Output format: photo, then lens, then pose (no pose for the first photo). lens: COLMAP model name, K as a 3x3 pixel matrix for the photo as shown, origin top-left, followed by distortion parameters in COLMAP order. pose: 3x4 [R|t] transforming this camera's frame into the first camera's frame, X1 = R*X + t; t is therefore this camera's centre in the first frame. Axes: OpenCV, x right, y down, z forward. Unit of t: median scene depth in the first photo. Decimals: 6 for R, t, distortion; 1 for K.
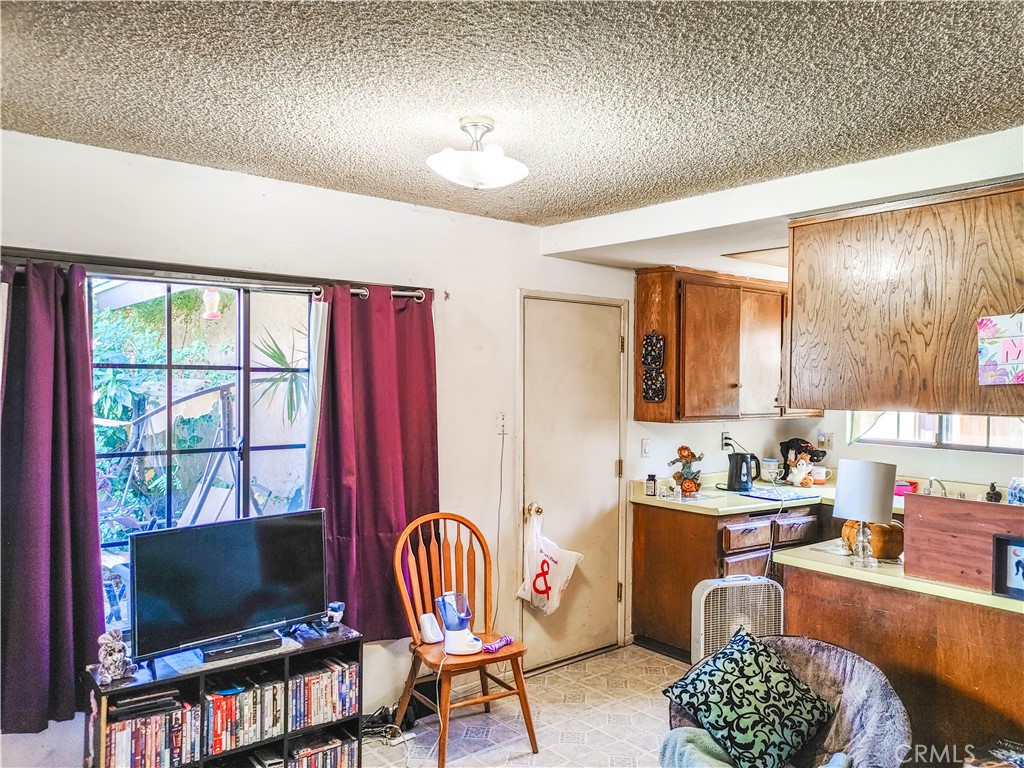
lens RADIAL K [[784.1, 0, 516.6], [0, 784.1, 392.2], [0, 0, 1]] dist [0.052531, -0.035495]
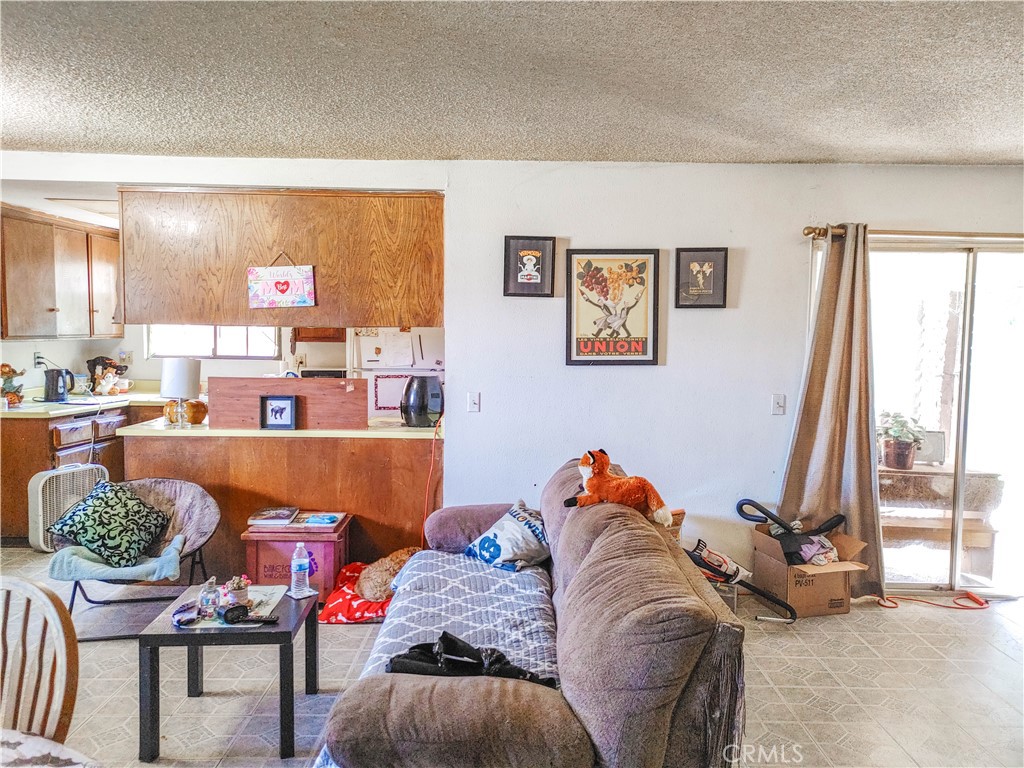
lens RADIAL K [[784.1, 0, 516.2], [0, 784.1, 380.7], [0, 0, 1]] dist [0.052531, -0.035495]
pose [[0.635977, -0.054912, 0.769752, -0.306087], [0.003415, 0.997656, 0.068349, 0.028220], [-0.771700, -0.040840, 0.634674, -0.435075]]
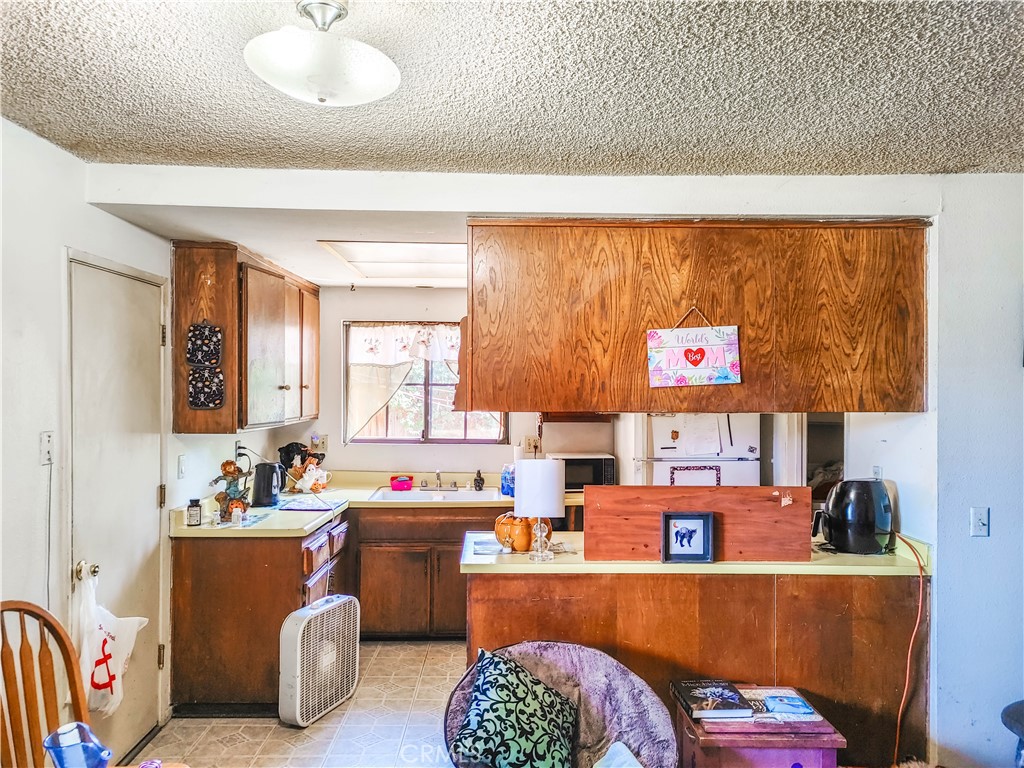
lens RADIAL K [[784.1, 0, 513.5], [0, 784.1, 389.5], [0, 0, 1]] dist [0.052531, -0.035495]
pose [[0.627622, -0.009657, 0.778459, -0.389389], [0.010836, 0.999935, 0.003668, -0.010223], [-0.778443, 0.006133, 0.627685, 0.368279]]
